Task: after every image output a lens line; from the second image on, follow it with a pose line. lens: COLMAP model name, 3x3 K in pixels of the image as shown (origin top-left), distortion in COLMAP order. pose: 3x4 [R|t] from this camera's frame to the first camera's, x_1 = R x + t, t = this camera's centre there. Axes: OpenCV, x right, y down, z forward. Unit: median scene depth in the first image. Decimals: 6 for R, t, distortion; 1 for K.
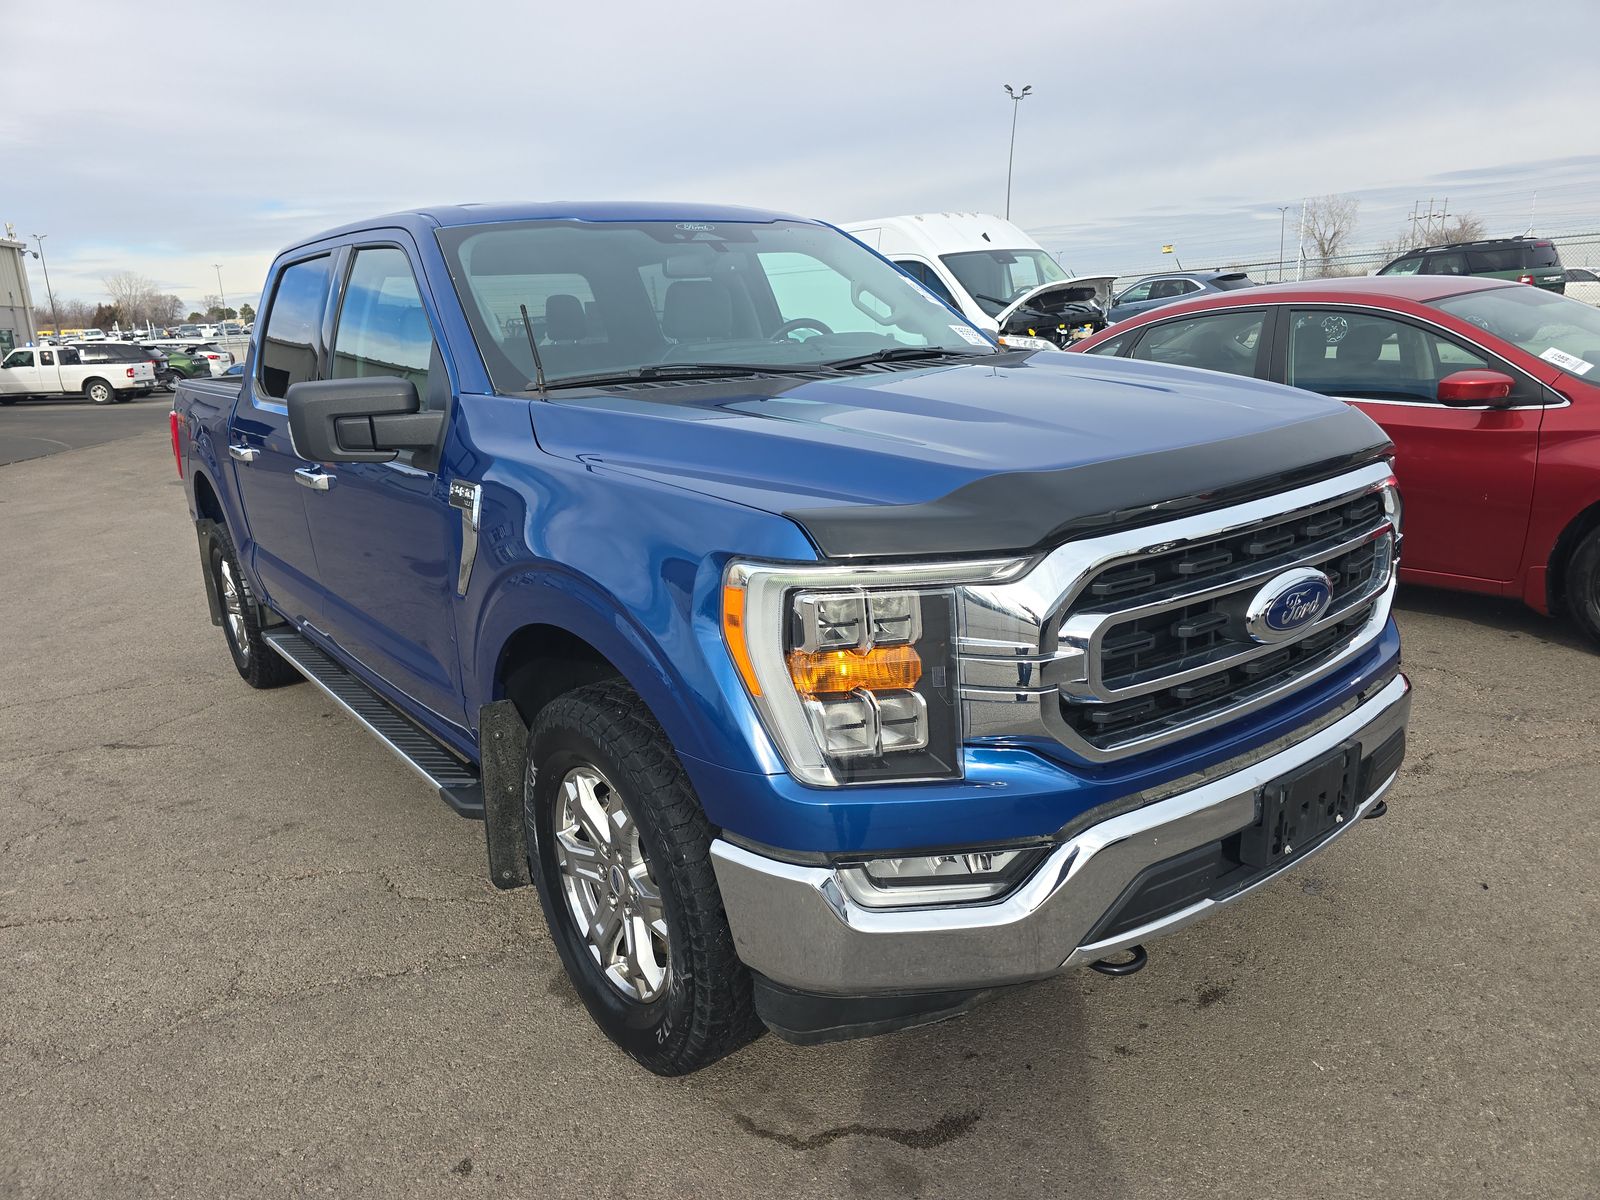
lens RADIAL K [[1069.2, 0, 833.5], [0, 1069.2, 594.0], [0, 0, 1]] dist [0.053299, -0.047228]
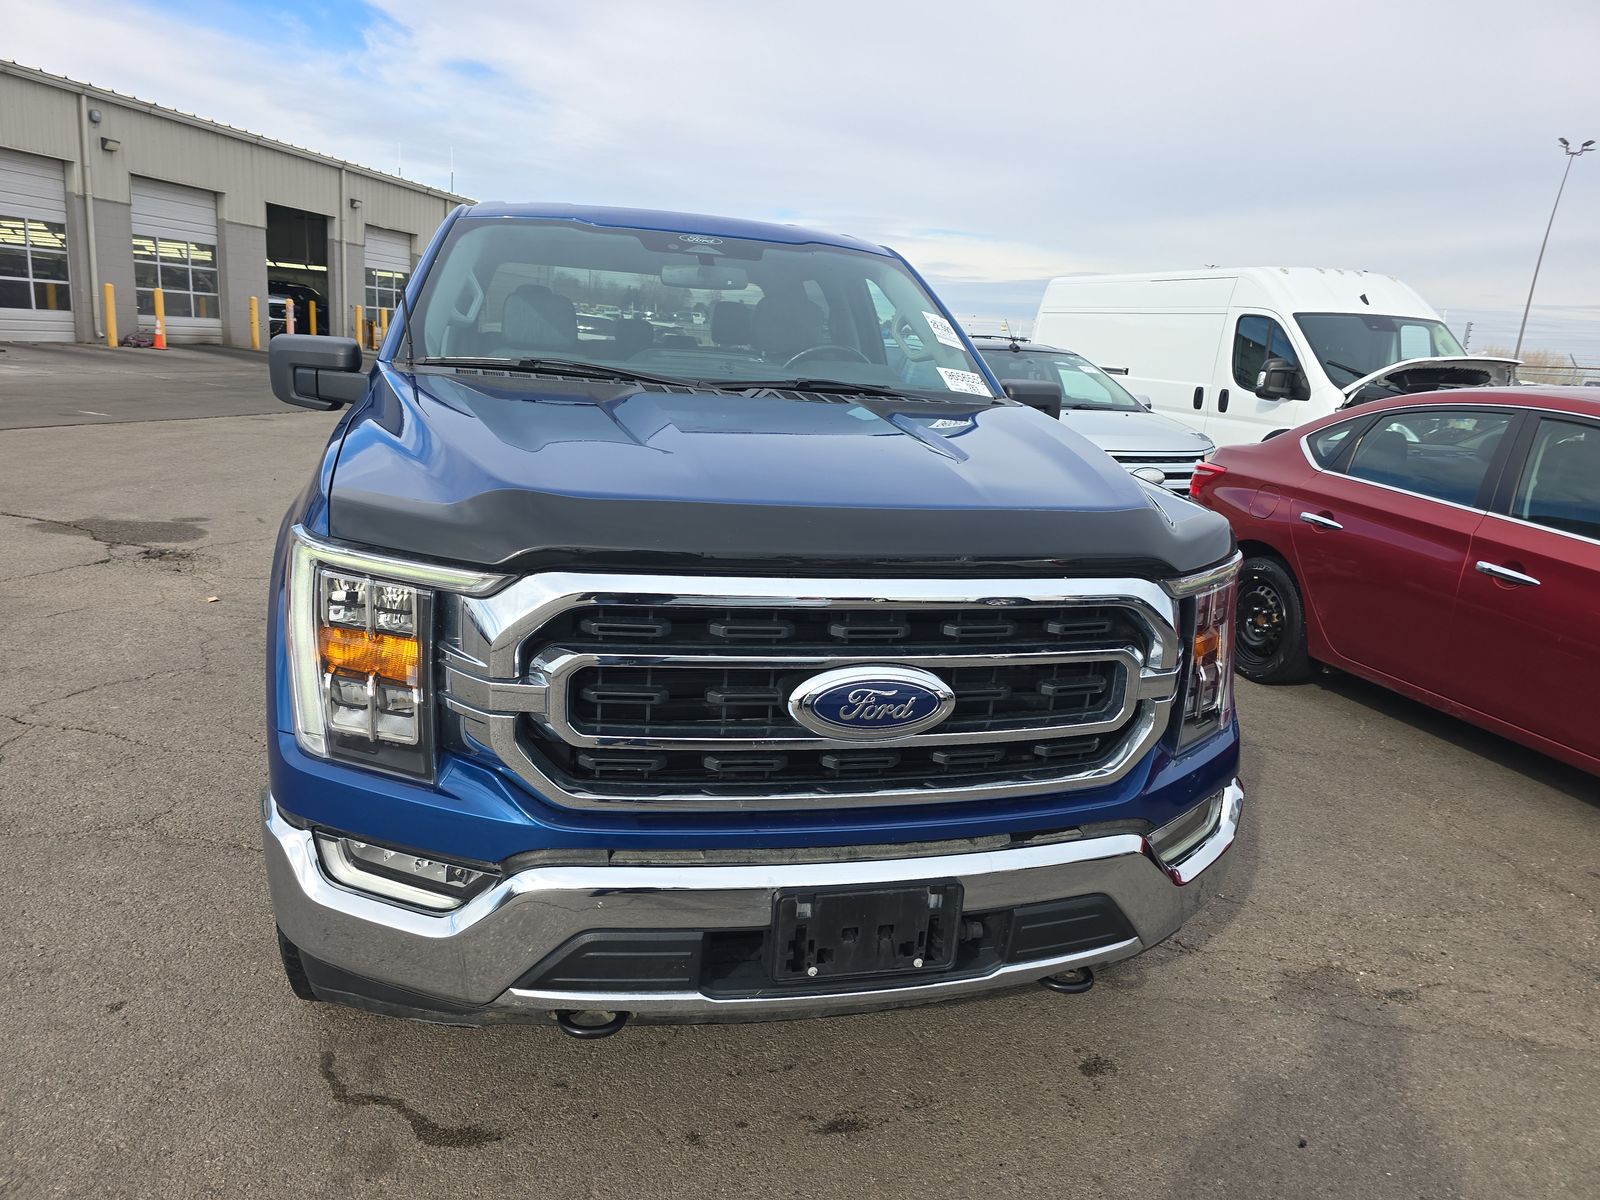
lens RADIAL K [[1069.2, 0, 804.3], [0, 1069.2, 595.2], [0, 0, 1]] dist [0.053299, -0.047228]
pose [[0.910969, 0.206557, -0.357030, 0.633218], [-0.214556, 0.976554, 0.017536, -0.075424], [0.352281, 0.060628, 0.933928, 0.146504]]
